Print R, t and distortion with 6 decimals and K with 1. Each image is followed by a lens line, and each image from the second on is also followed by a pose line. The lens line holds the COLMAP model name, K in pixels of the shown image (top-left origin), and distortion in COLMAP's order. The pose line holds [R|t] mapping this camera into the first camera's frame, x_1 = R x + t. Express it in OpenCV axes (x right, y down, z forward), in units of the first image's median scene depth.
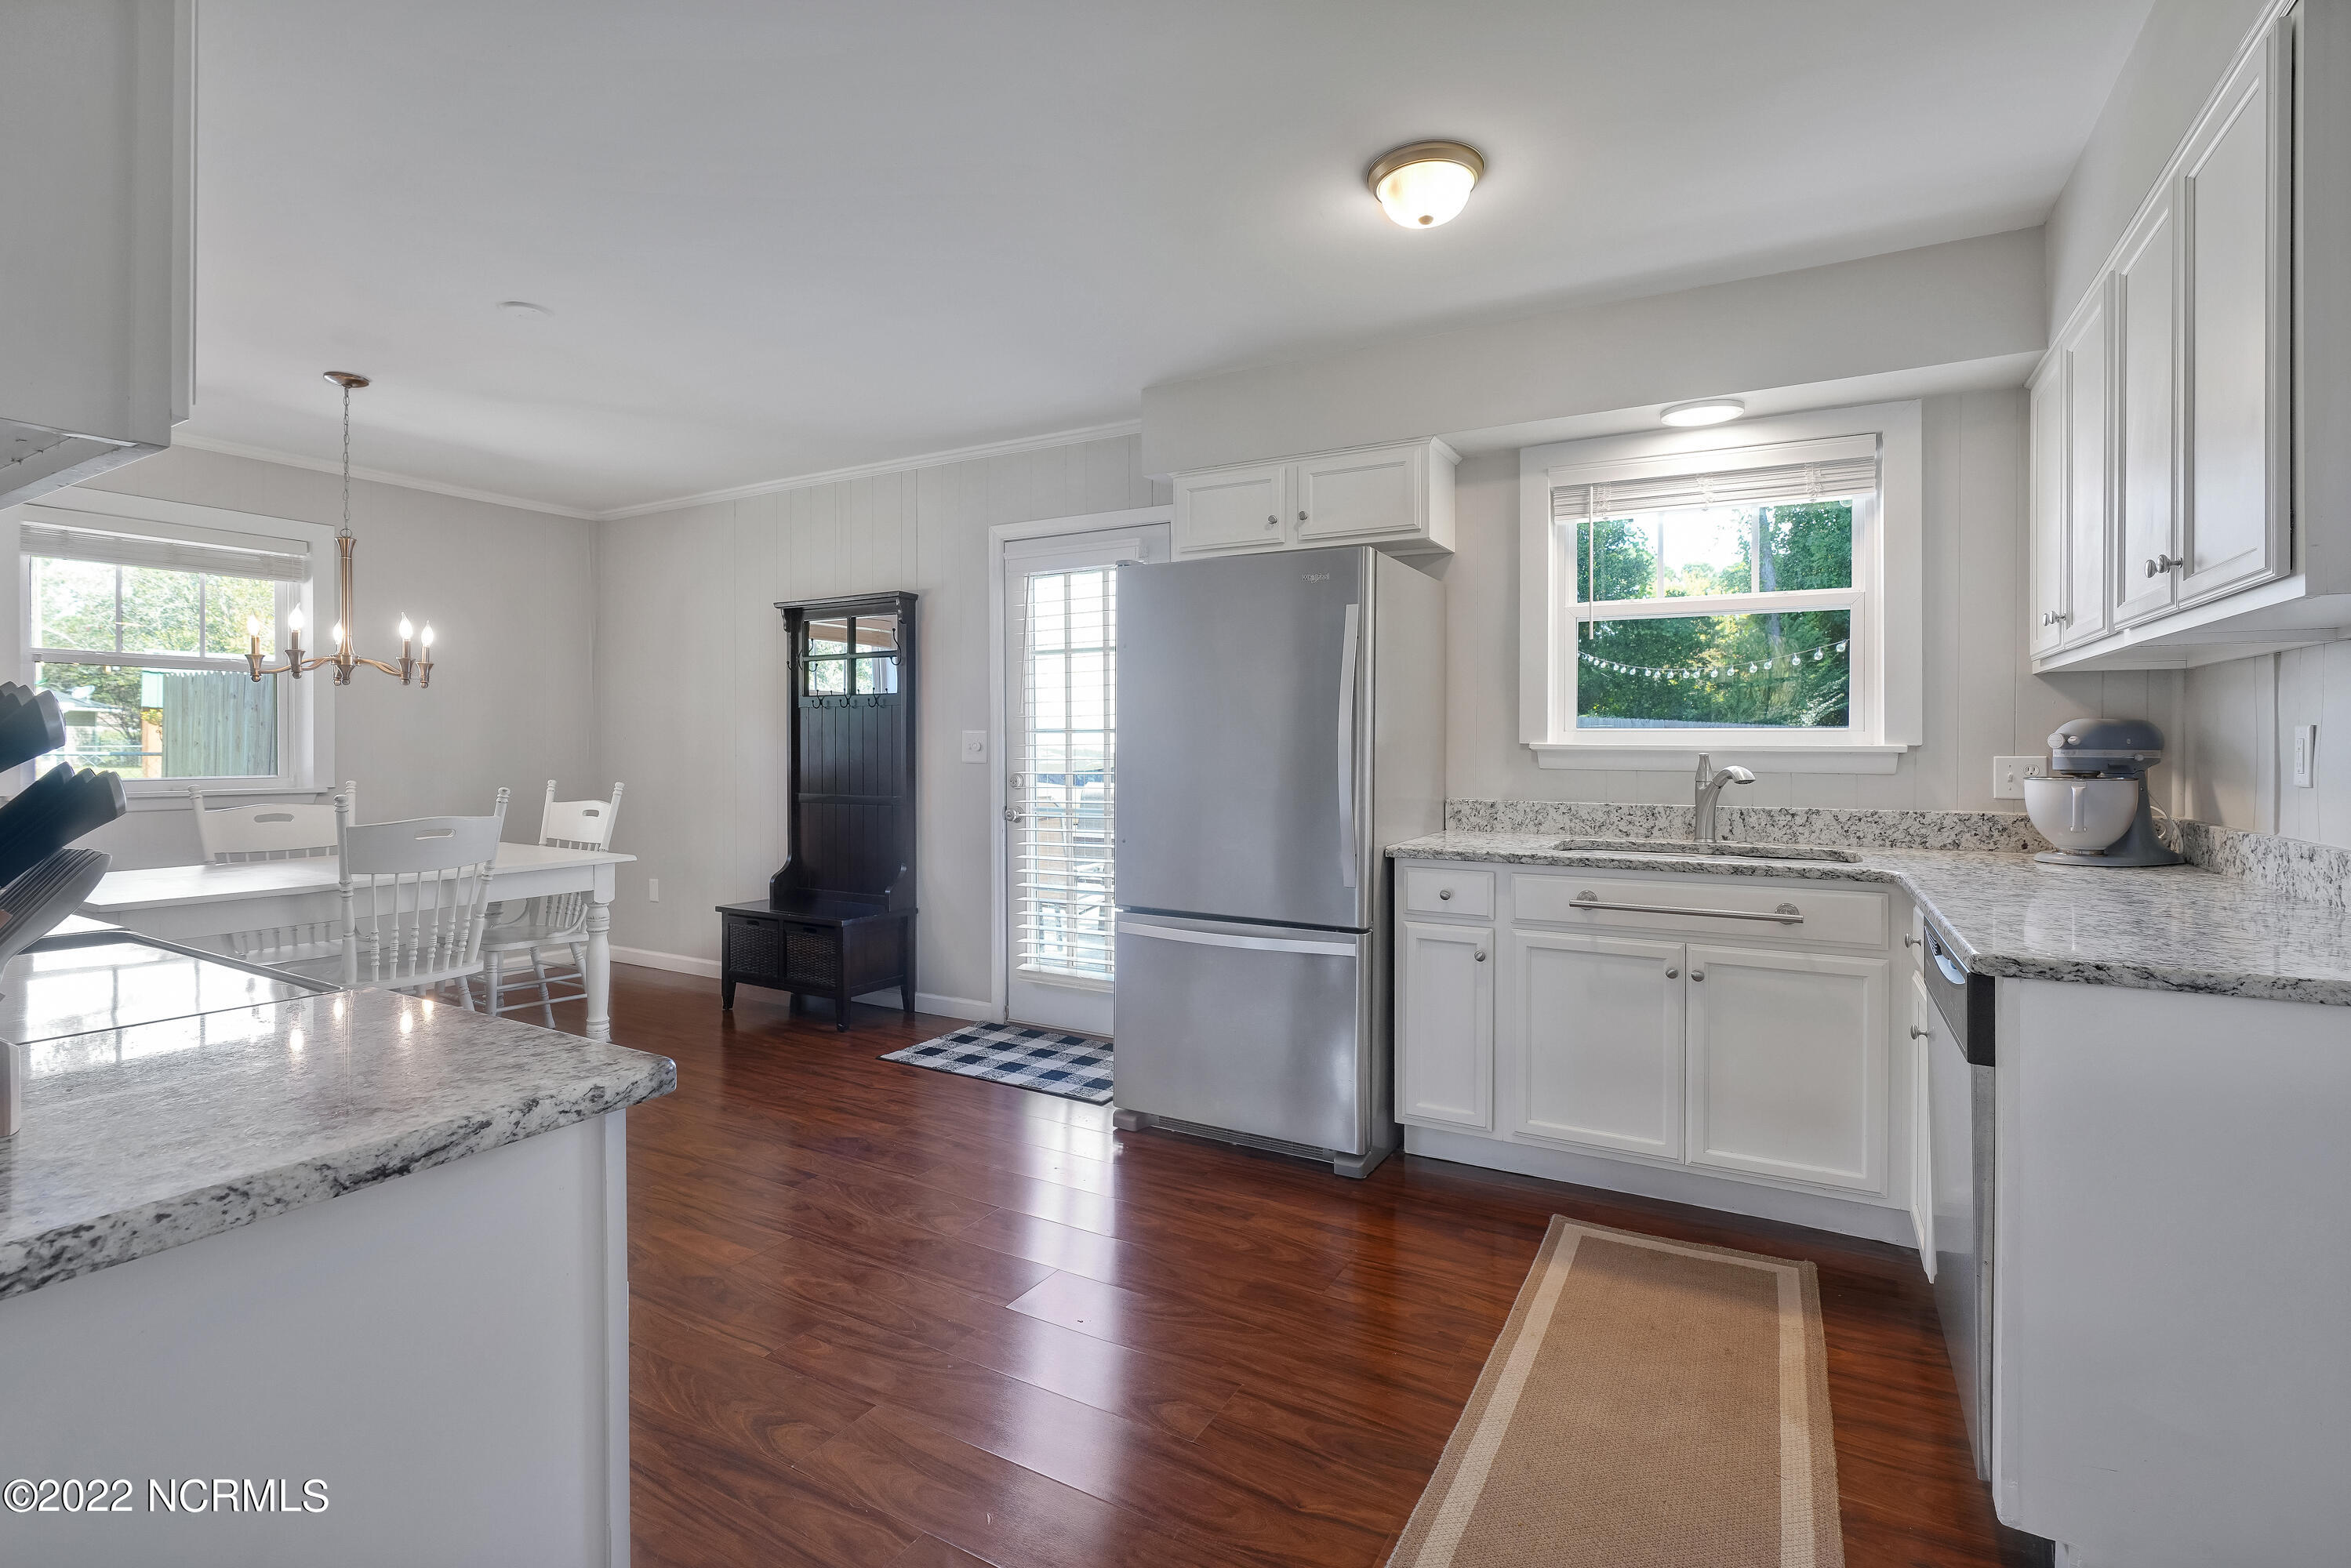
lens RADIAL K [[1127.7, 0, 1179.2], [0, 1127.7, 756.8], [0, 0, 1]] dist [-0.004945, 0.001082]
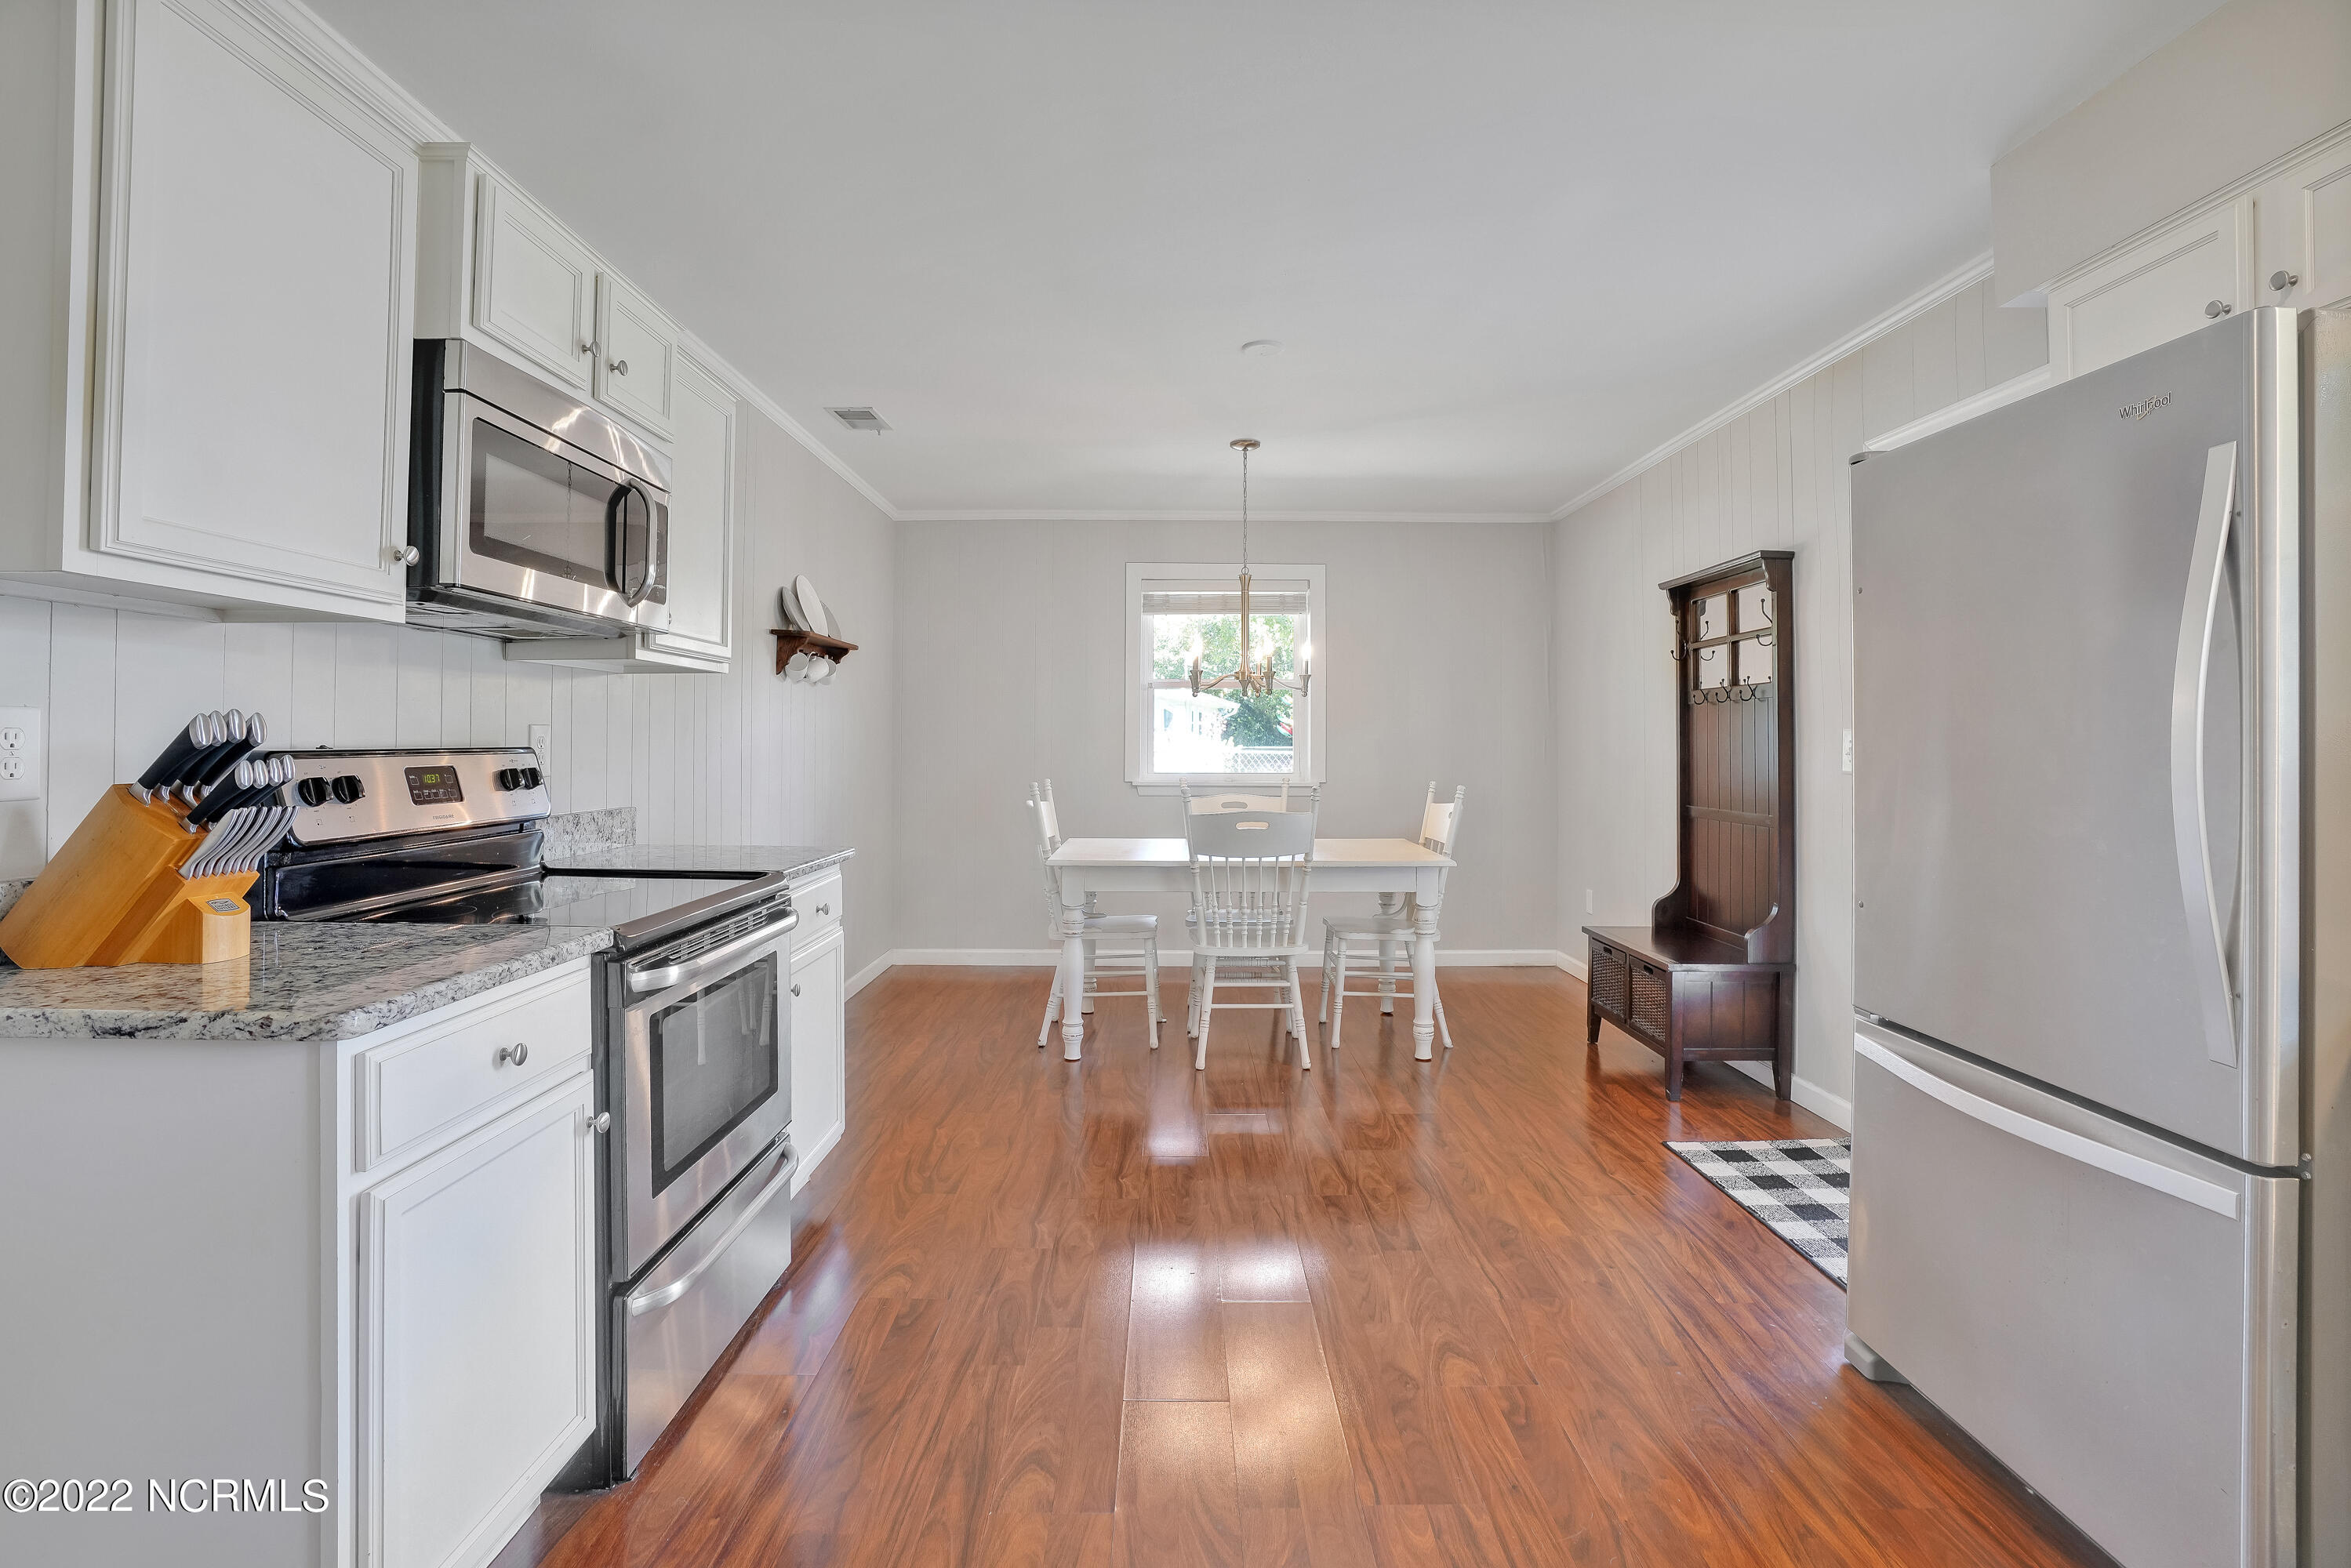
lens RADIAL K [[1131.7, 0, 1146.4], [0, 1131.7, 728.9], [0, 0, 1]] dist [-0.066349, 0.025202]
pose [[0.482657, -0.010407, -0.875748, 0.256540], [-0.013269, 0.999728, -0.019193, -0.004514], [0.875709, 0.020884, 0.482387, 0.315935]]
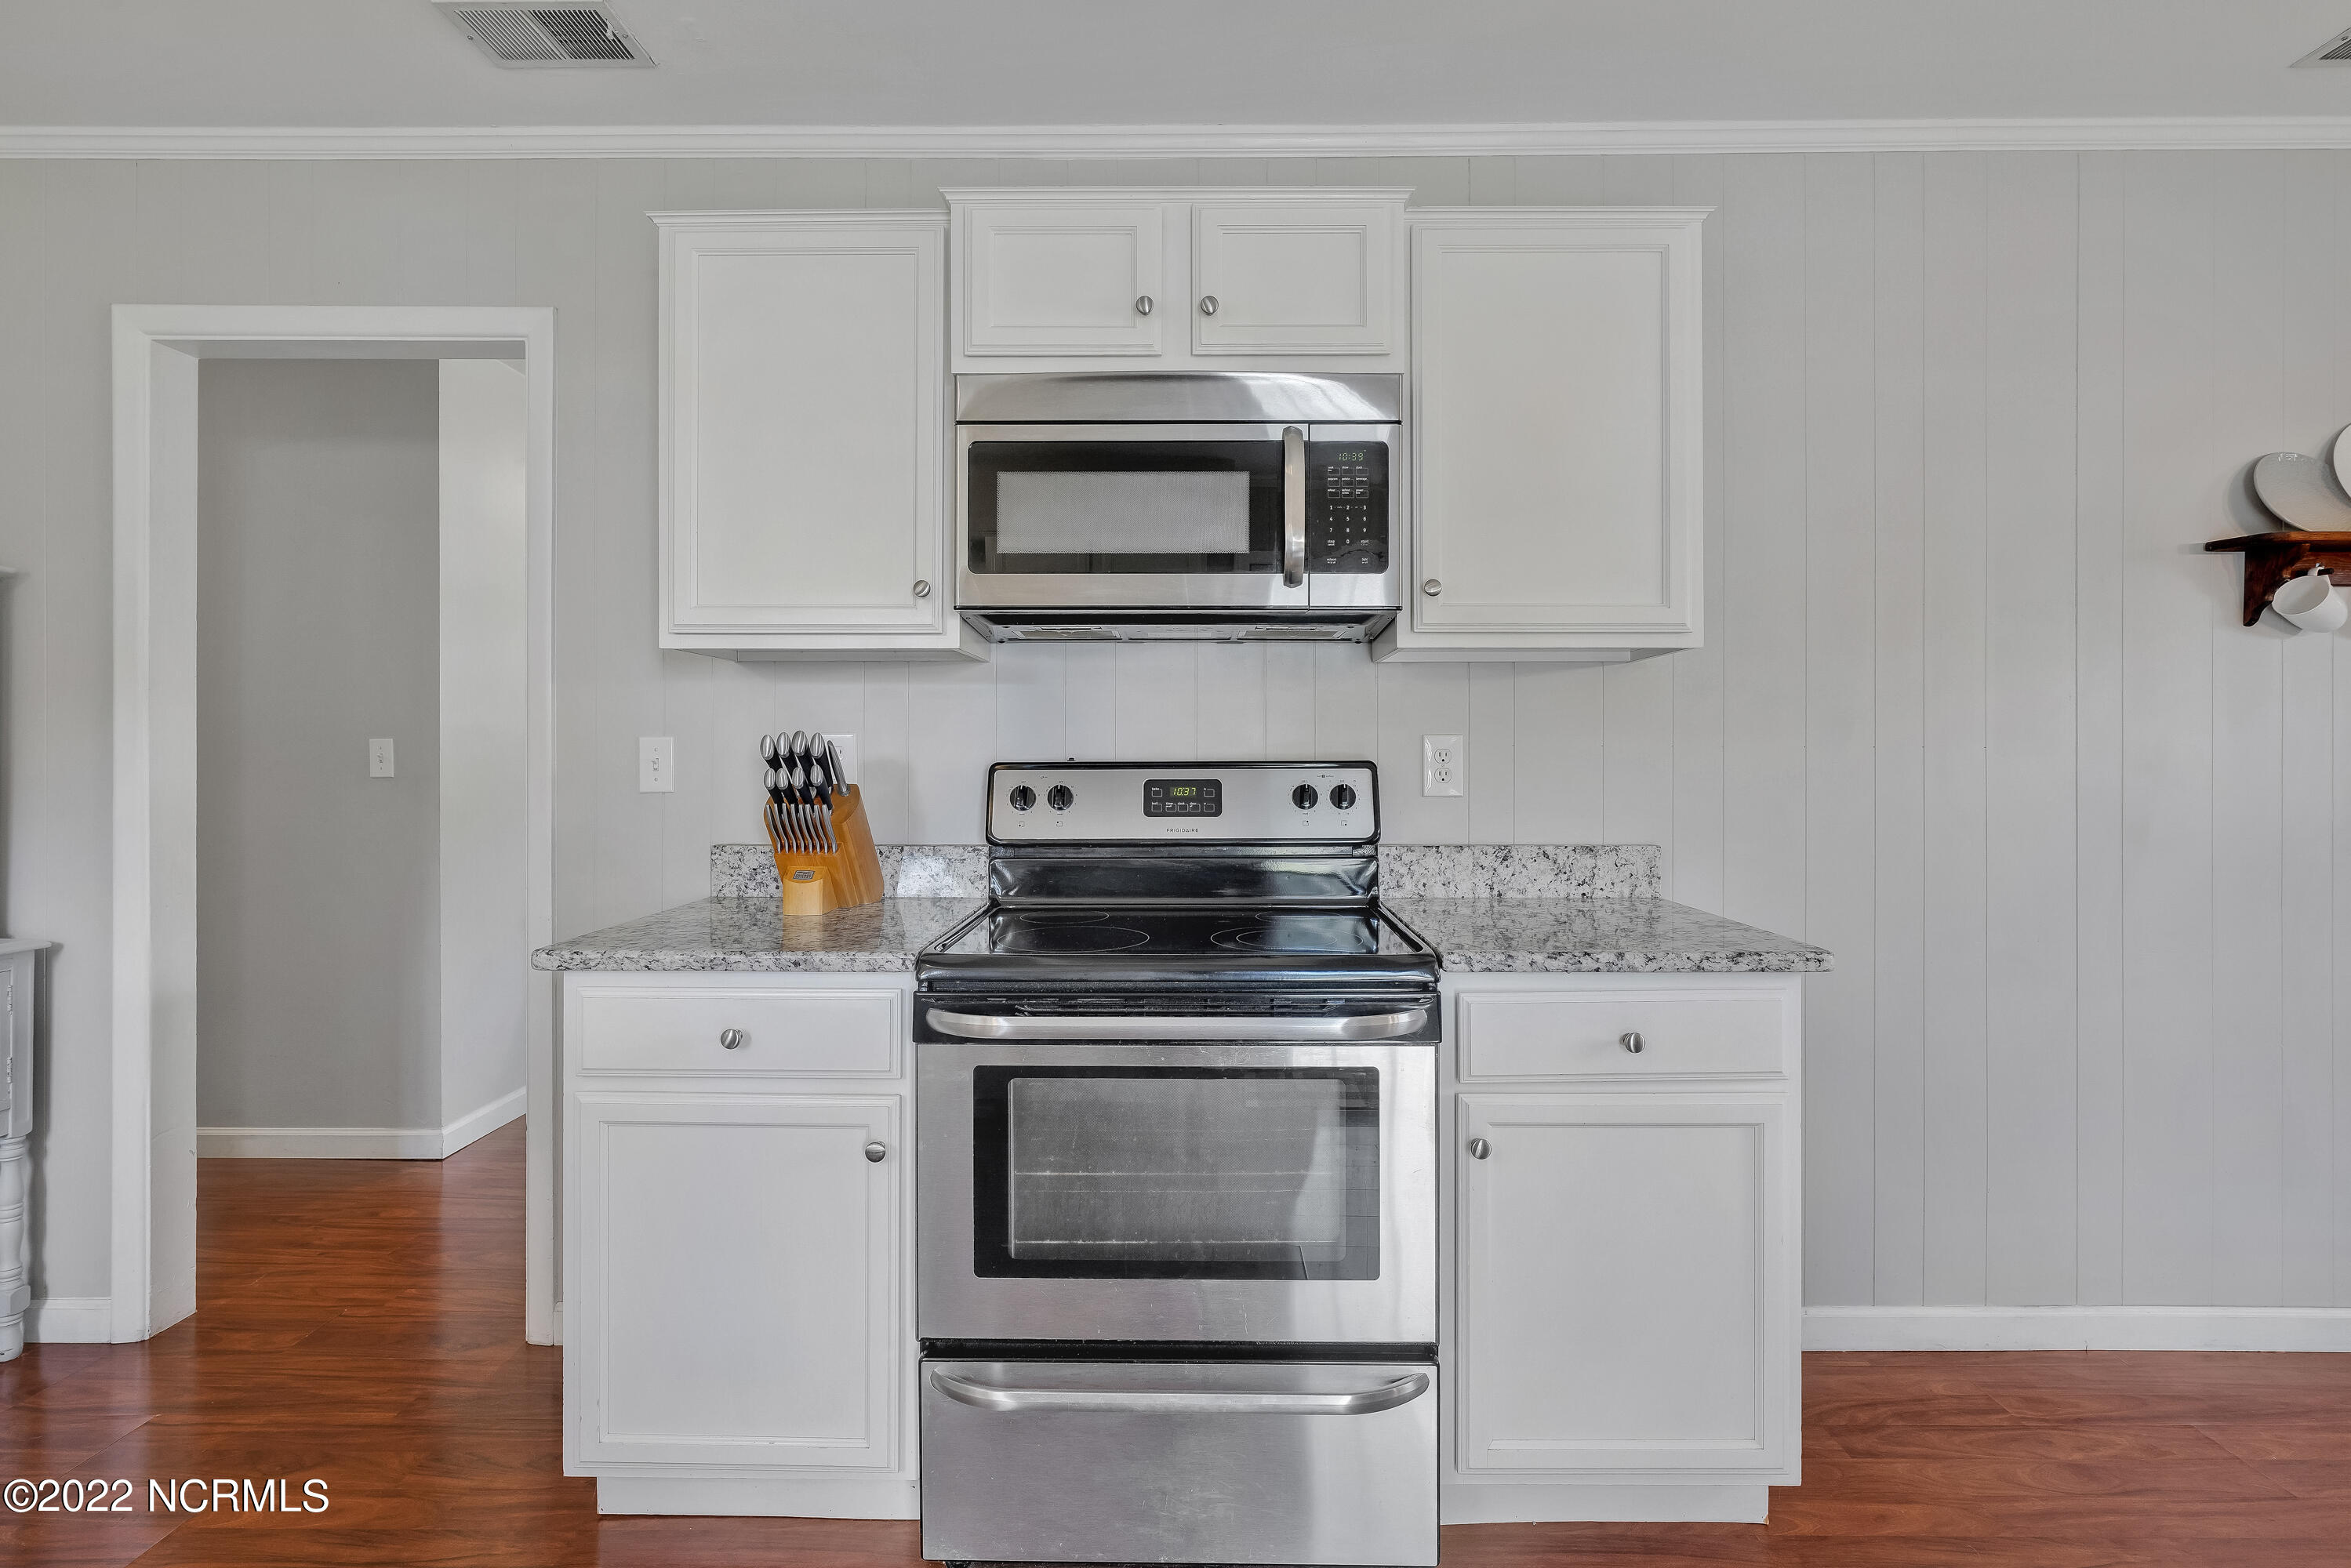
lens RADIAL K [[1127.7, 0, 1179.2], [0, 1127.7, 756.8], [0, 0, 1]] dist [-0.004945, 0.001082]
pose [[-0.871897, -0.000837, -0.489689, -0.120453], [-0.006392, 0.999933, 0.009670, -0.008499], [0.489648, 0.011561, -0.871844, 0.763848]]
